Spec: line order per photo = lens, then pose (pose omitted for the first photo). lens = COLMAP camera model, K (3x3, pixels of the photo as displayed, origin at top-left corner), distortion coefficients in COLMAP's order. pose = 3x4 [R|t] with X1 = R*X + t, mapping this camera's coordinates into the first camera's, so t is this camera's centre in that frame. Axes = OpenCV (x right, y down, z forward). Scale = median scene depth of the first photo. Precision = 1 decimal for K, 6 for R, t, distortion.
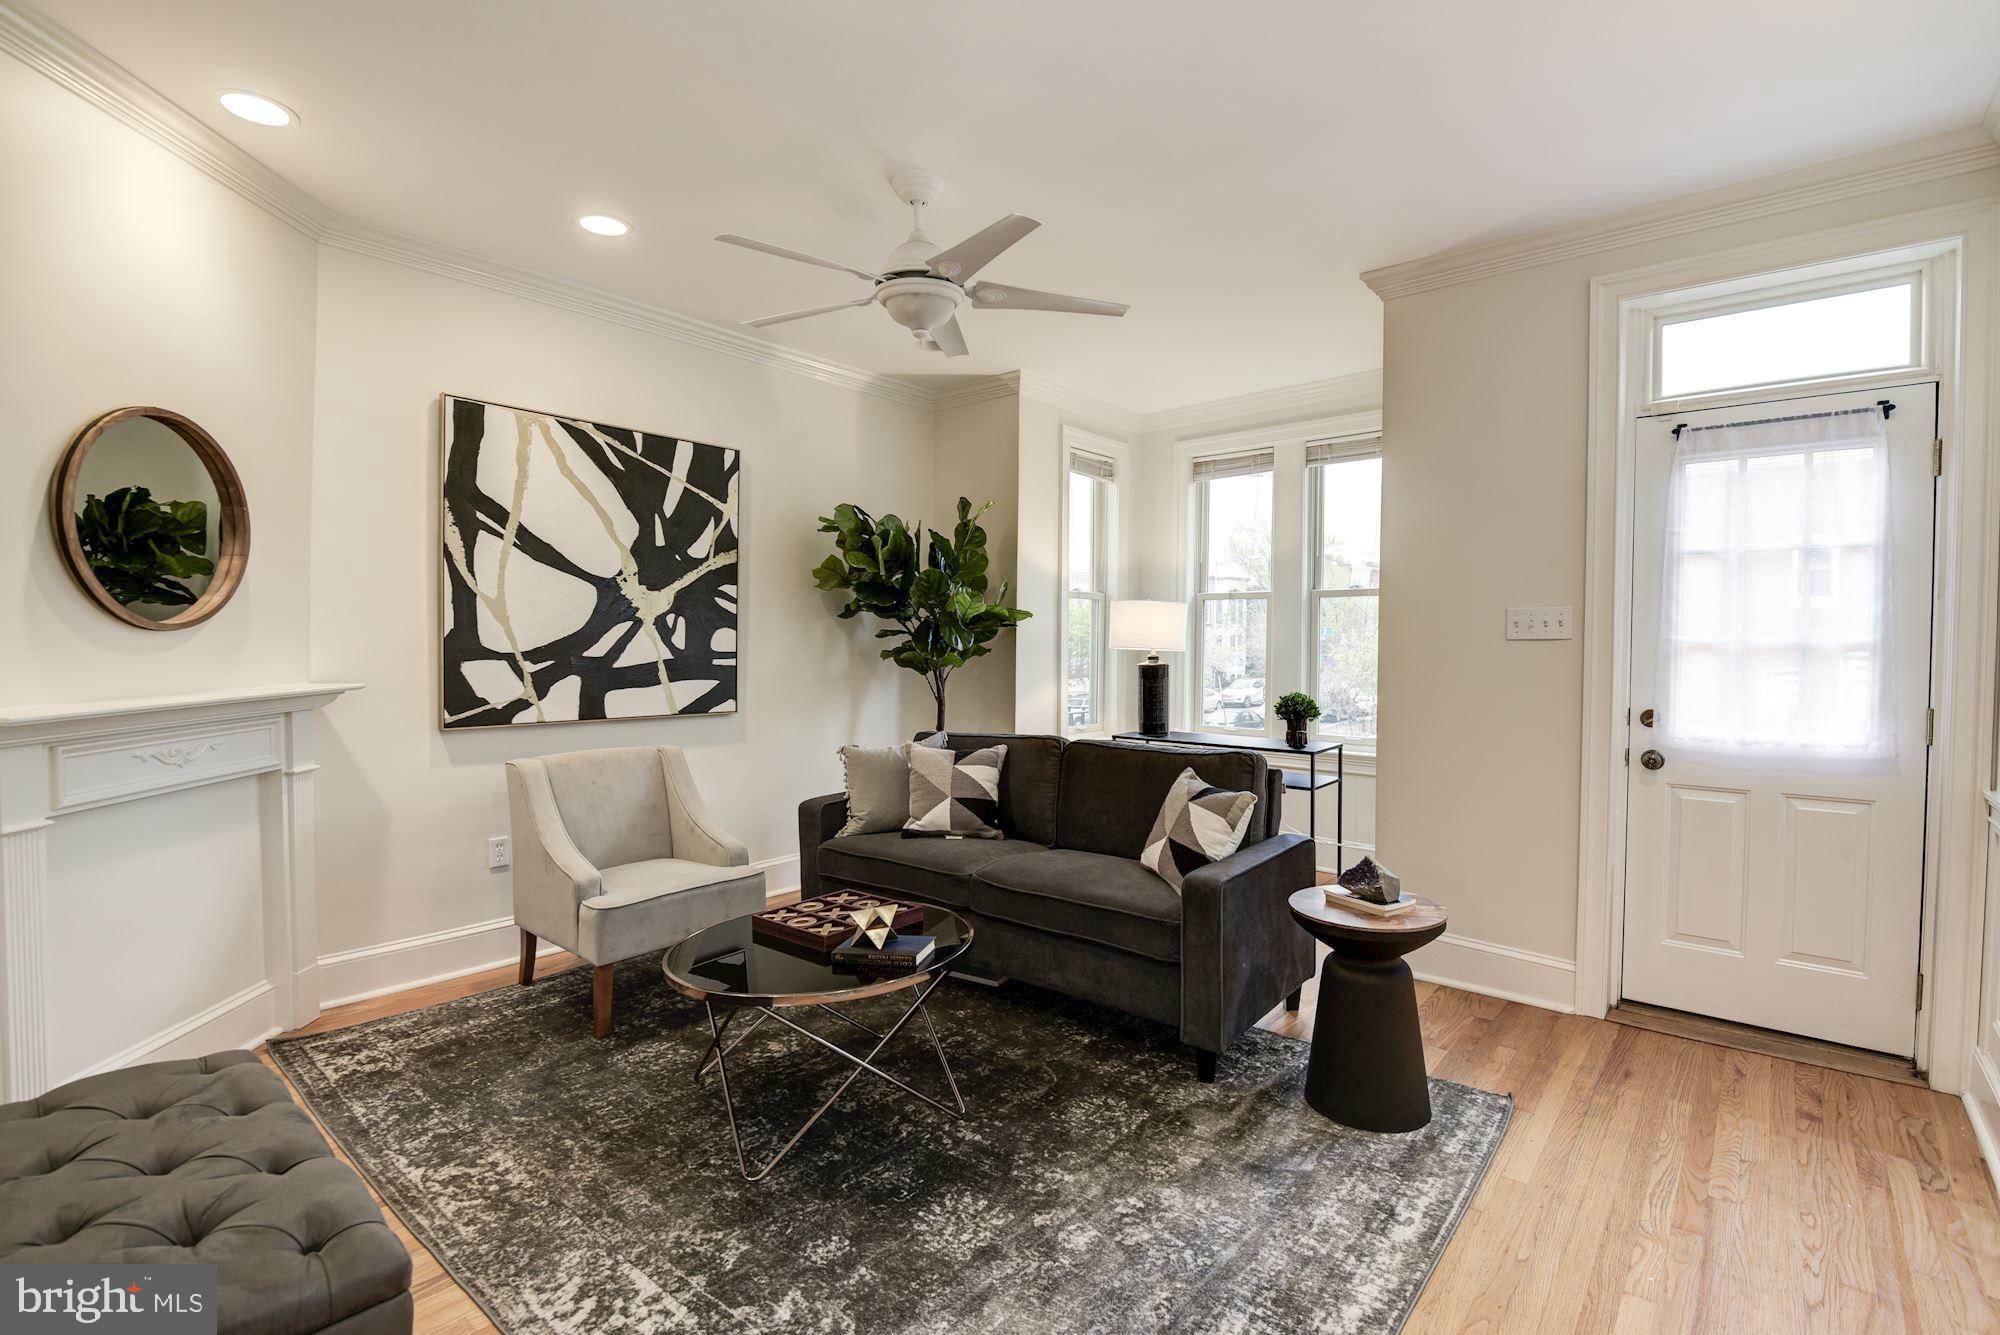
lens RADIAL K [[924.1, 0, 1009.8], [0, 924.1, 672.0], [0, 0, 1]] dist [-0.029629, -0.000518]
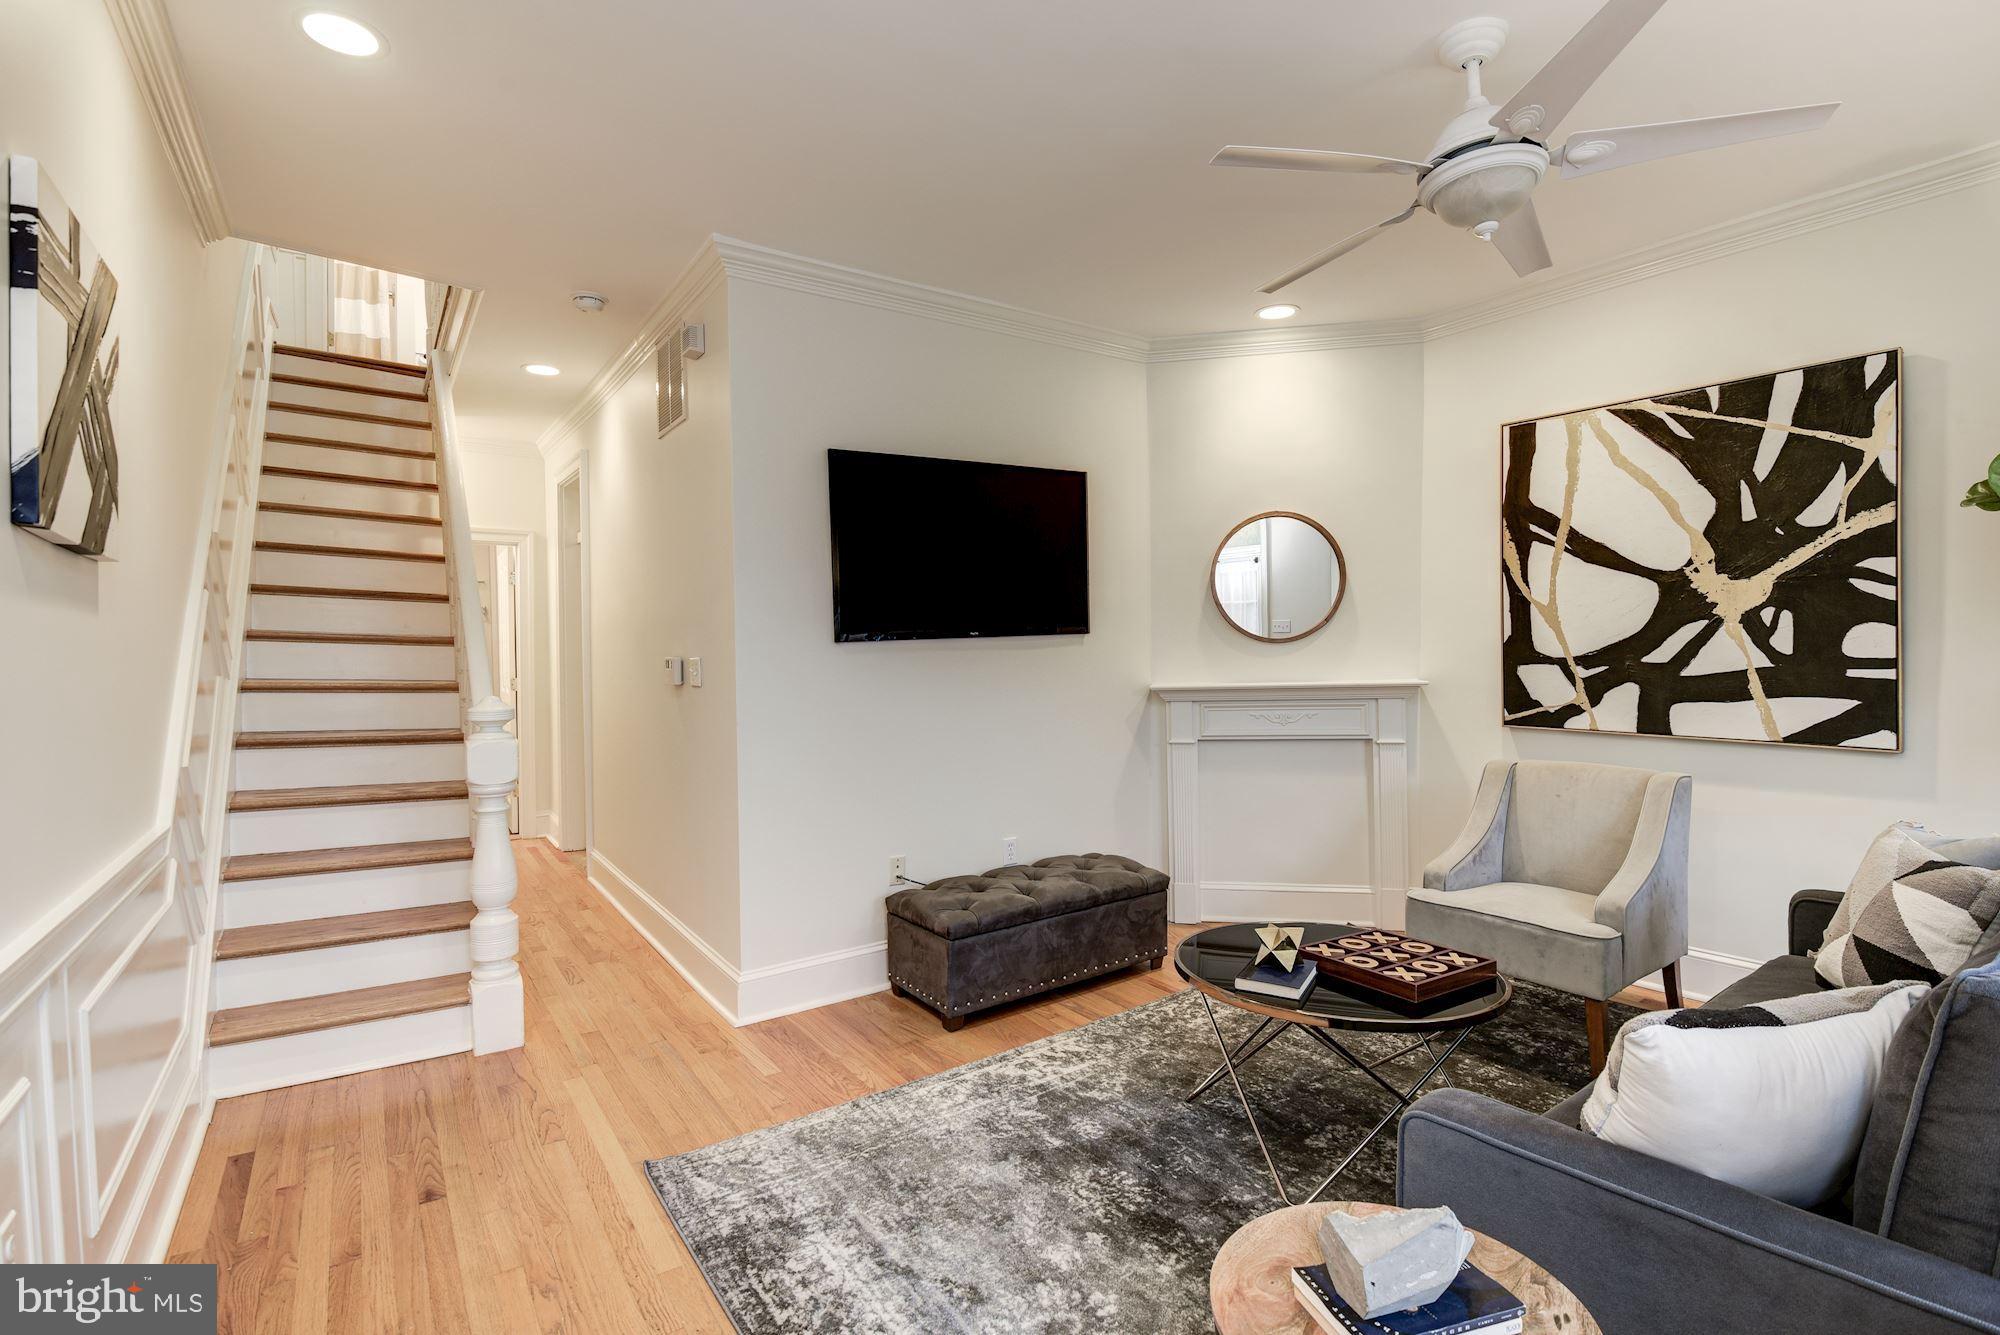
lens RADIAL K [[924.1, 0, 1004.3], [0, 924.1, 660.6], [0, 0, 1]] dist [-0.029629, -0.000518]
pose [[-0.283762, 0.009441, -0.958848, 0.548815], [-0.020972, 0.999651, 0.016049, -0.019282], [0.958665, 0.024663, -0.283466, 0.644469]]
